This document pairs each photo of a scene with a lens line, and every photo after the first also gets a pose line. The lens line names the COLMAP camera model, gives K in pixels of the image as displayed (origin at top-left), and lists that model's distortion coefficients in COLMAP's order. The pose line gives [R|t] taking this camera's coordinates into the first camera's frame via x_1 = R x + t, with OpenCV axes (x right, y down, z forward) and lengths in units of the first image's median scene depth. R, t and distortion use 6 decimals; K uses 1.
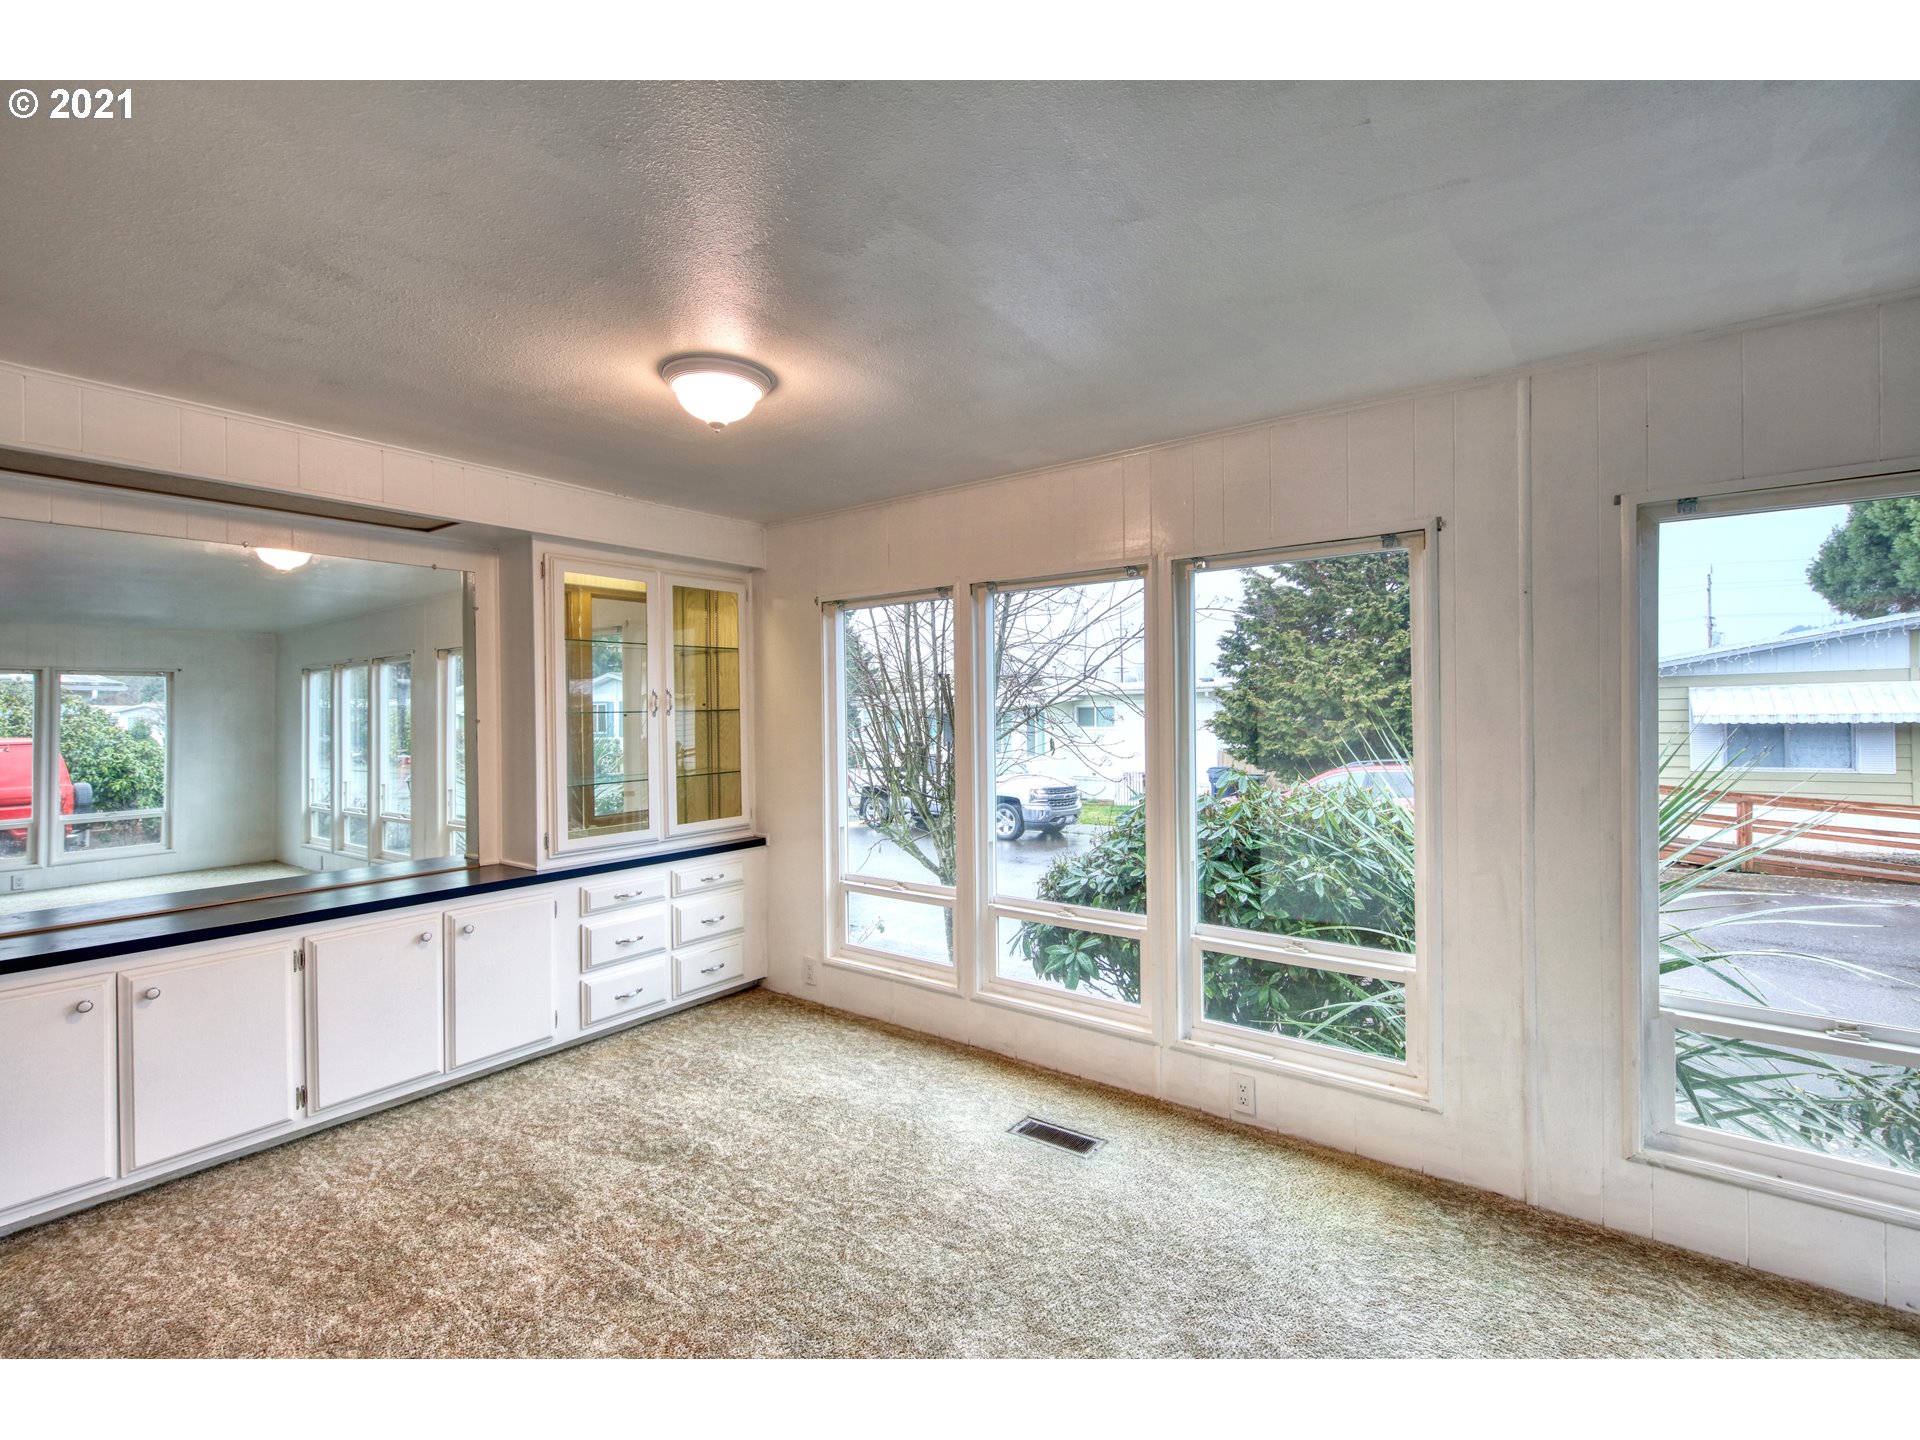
lens RADIAL K [[840.2, 0, 962.7], [0, 840.2, 716.8], [0, 0, 1]] dist [0.014357, -0.007494]
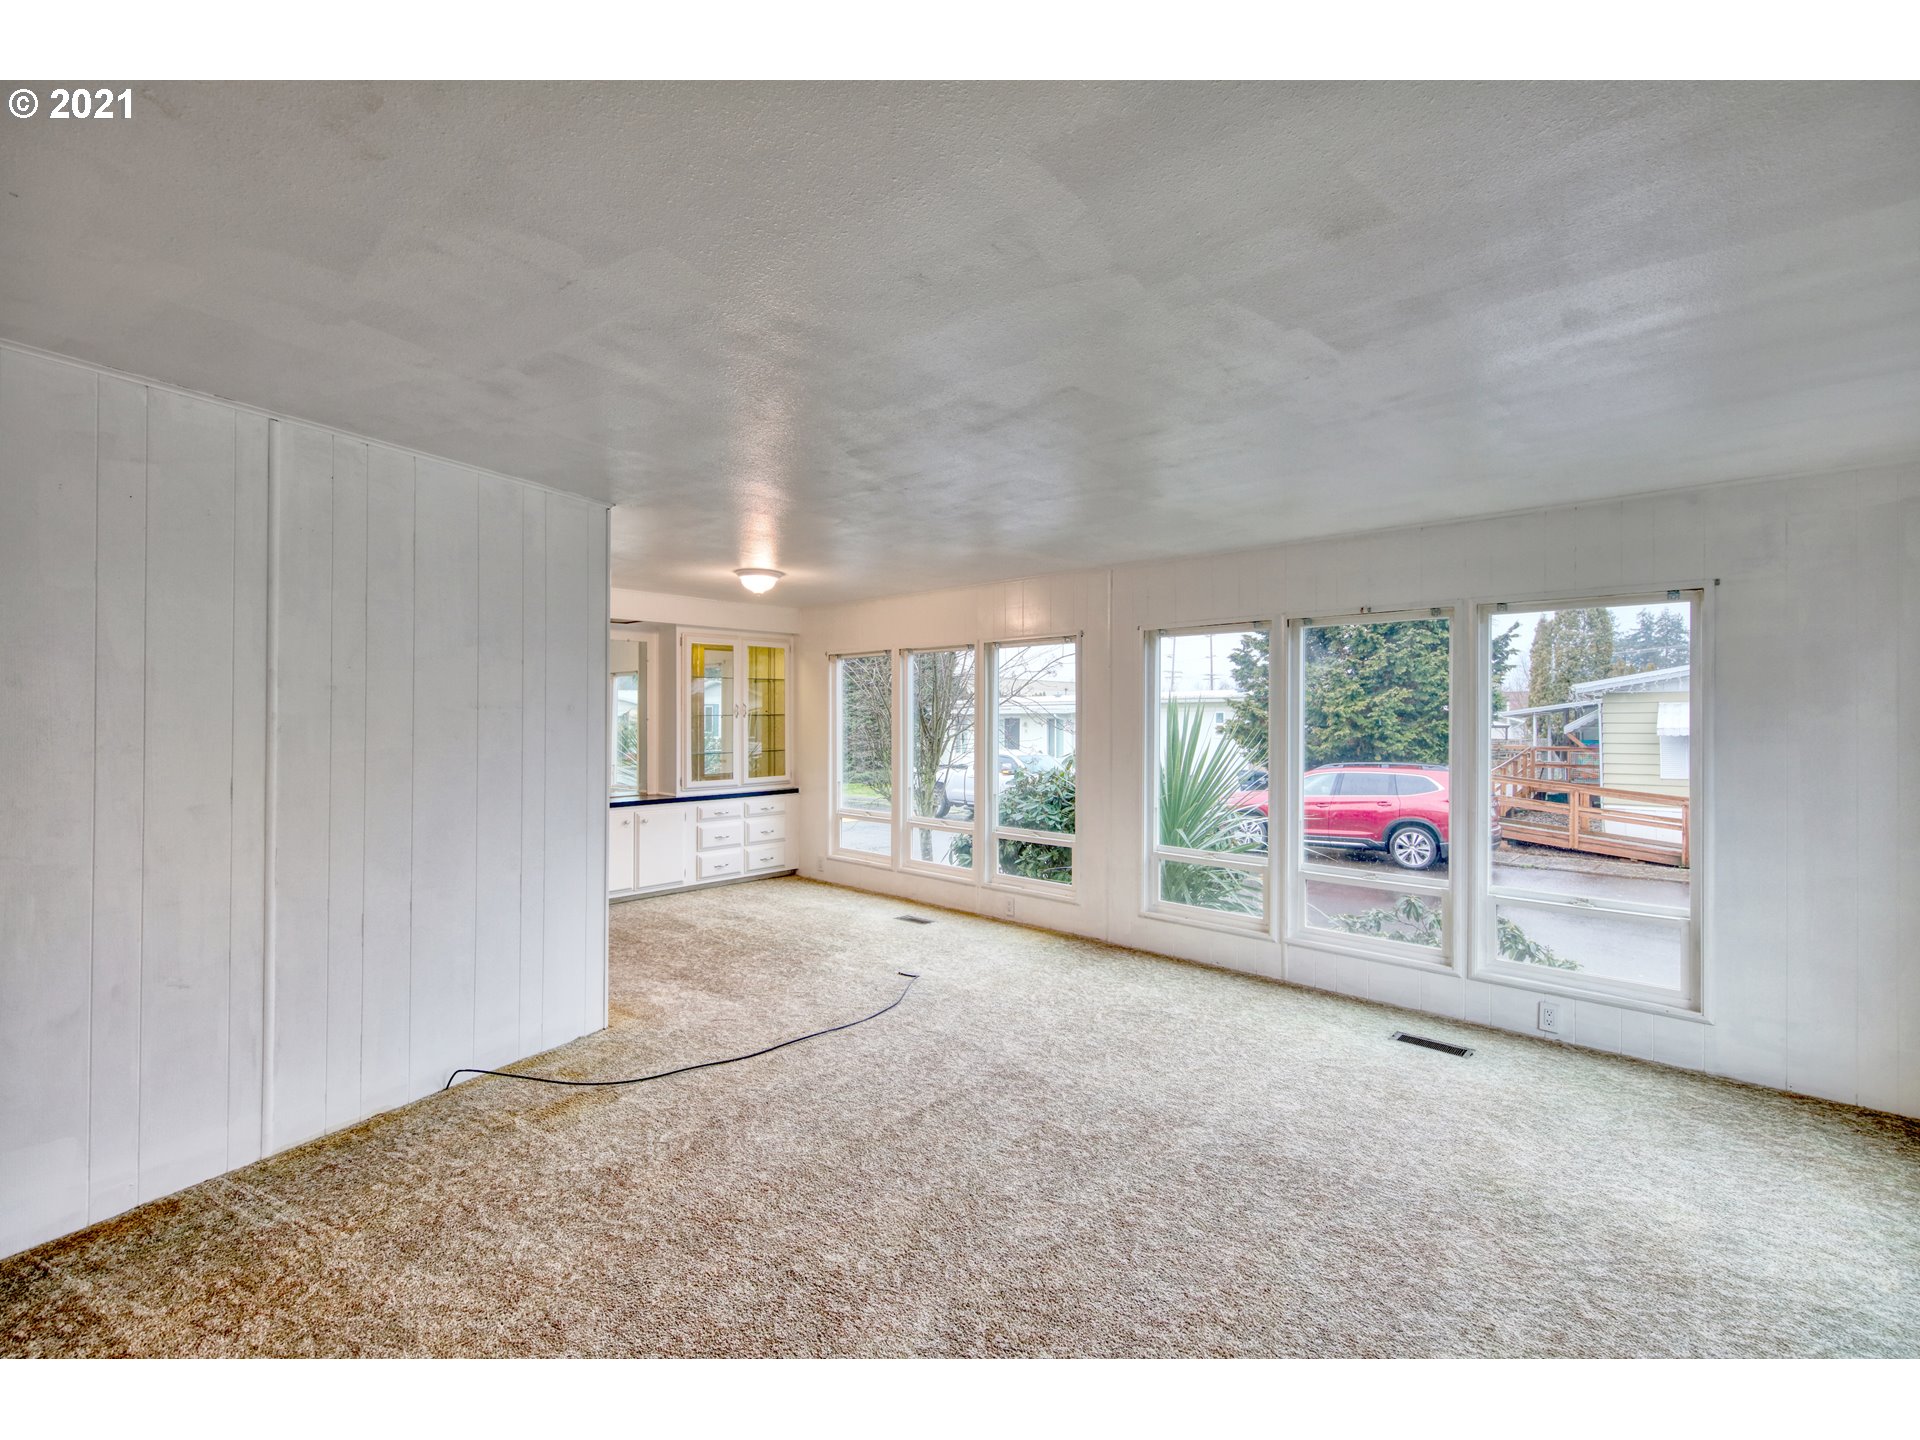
lens RADIAL K [[853.2, 0, 963.9], [0, 853.2, 713.5], [0, 0, 1]] dist [0.016983, -0.007812]
pose [[0.993550, 0.010638, -0.112898, 0.324136], [-0.011704, 0.999893, -0.008784, 0.000401], [0.112793, 0.010048, 0.993568, -0.767494]]
